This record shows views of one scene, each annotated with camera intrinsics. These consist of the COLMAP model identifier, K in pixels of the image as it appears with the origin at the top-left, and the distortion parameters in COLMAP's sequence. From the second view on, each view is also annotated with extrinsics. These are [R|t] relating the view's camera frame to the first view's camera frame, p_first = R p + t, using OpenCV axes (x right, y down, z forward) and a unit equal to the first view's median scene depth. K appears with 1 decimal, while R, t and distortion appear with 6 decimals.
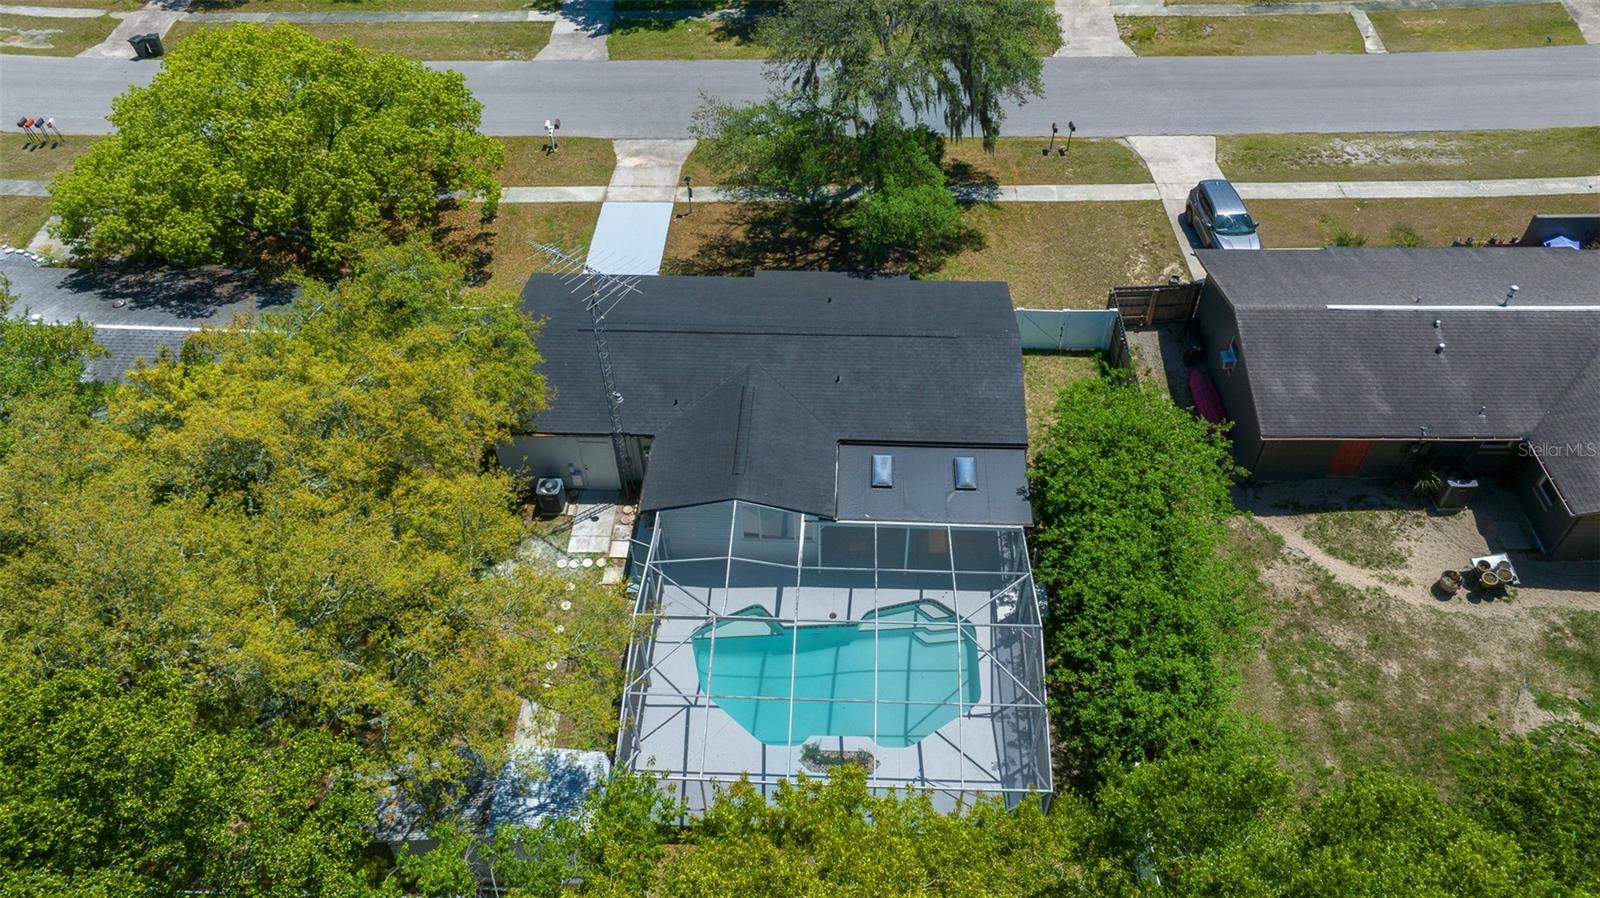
lens RADIAL K [[1124.1, 0, 796.3], [0, 1124.1, 446.3], [0, 0, 1]] dist [-0.010420, -0.003623]
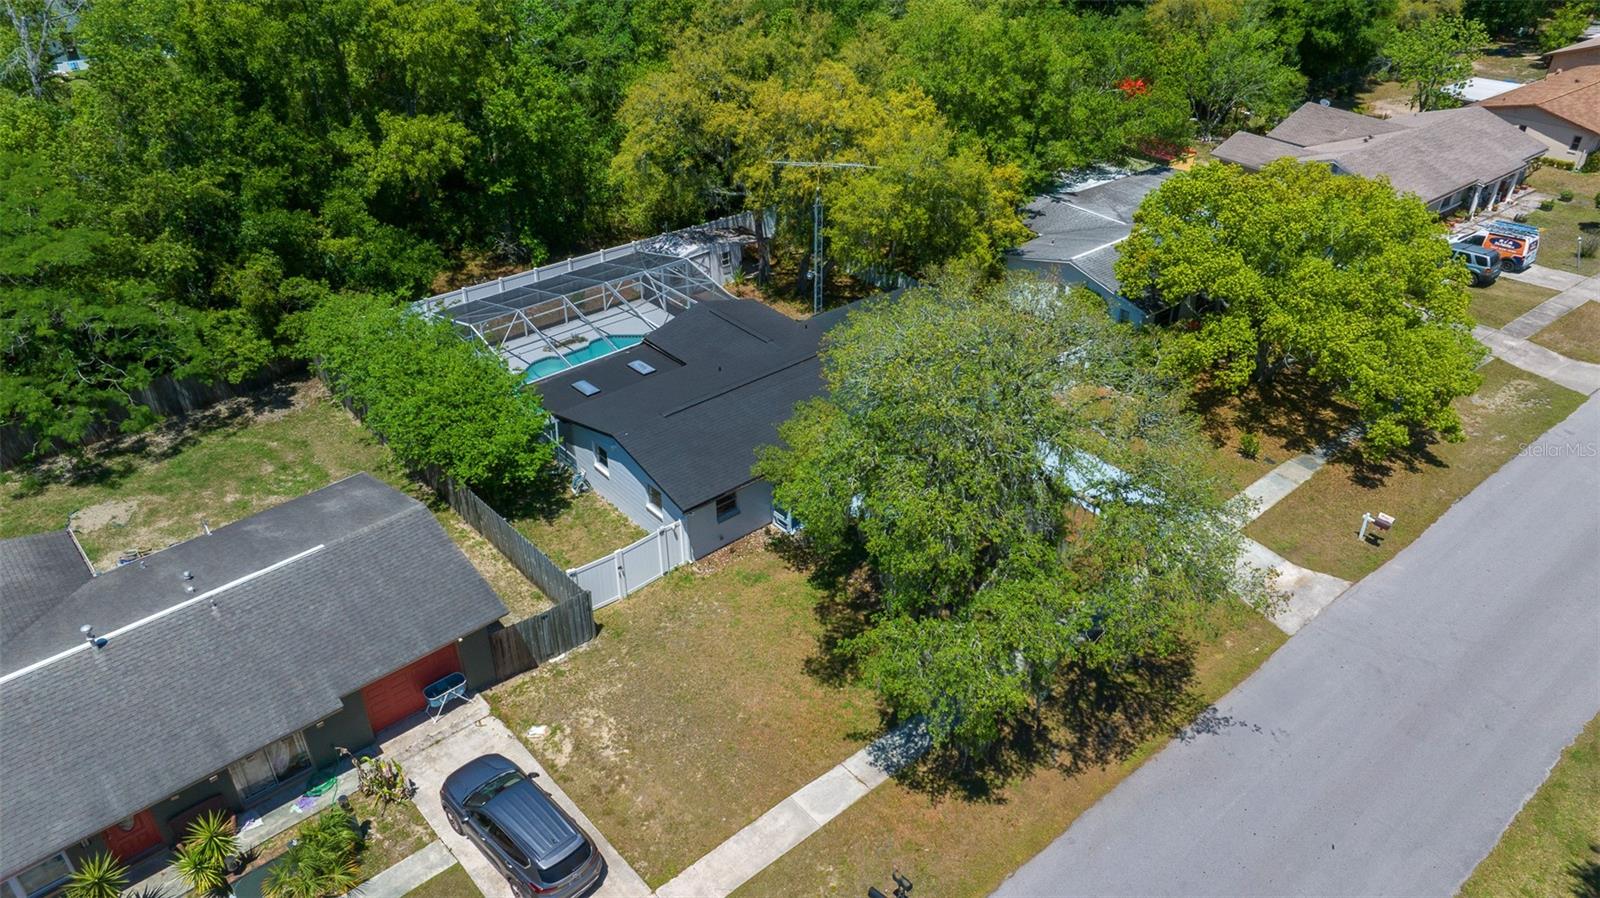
lens RADIAL K [[1125.2, 0, 808.3], [0, 1125.2, 447.4], [0, 0, 1]] dist [-0.009952, -0.001115]
pose [[-0.725225, 0.380669, -0.573707, 0.652752], [-0.490857, 0.298453, 0.818526, -1.008163], [0.482812, 0.875224, -0.029591, 1.109997]]
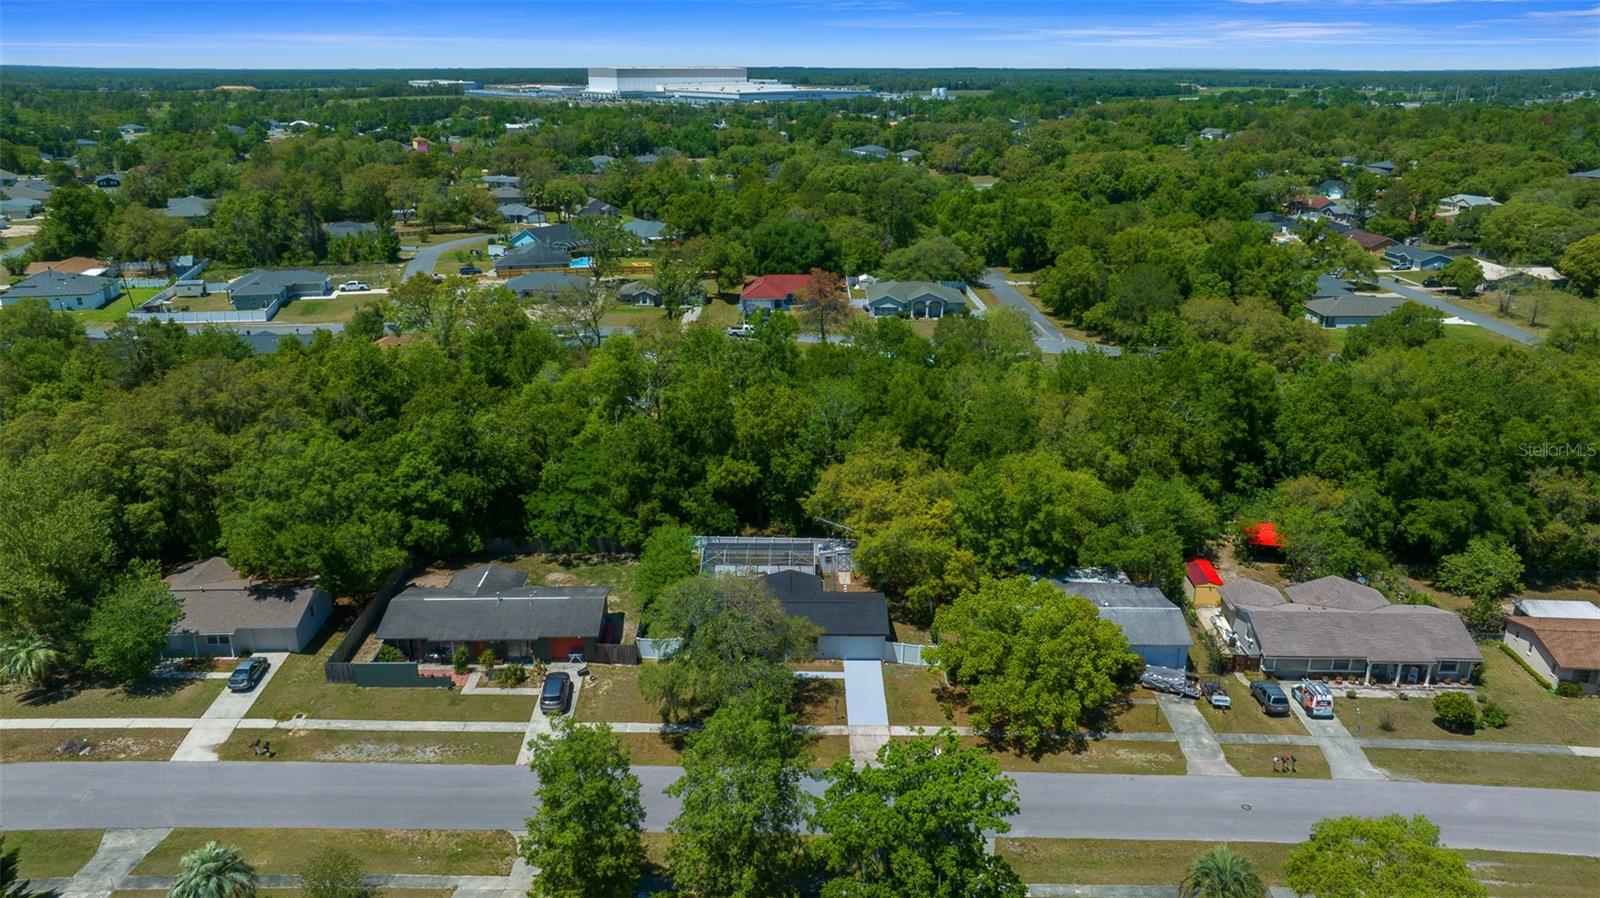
lens RADIAL K [[1124.1, 0, 796.3], [0, 1124.1, 446.3], [0, 0, 1]] dist [-0.010420, -0.003623]
pose [[-0.998918, 0.027863, -0.037241, 0.031175], [-0.022006, 0.422267, 0.906204, -2.596628], [0.040975, 0.906043, -0.421197, 1.761277]]
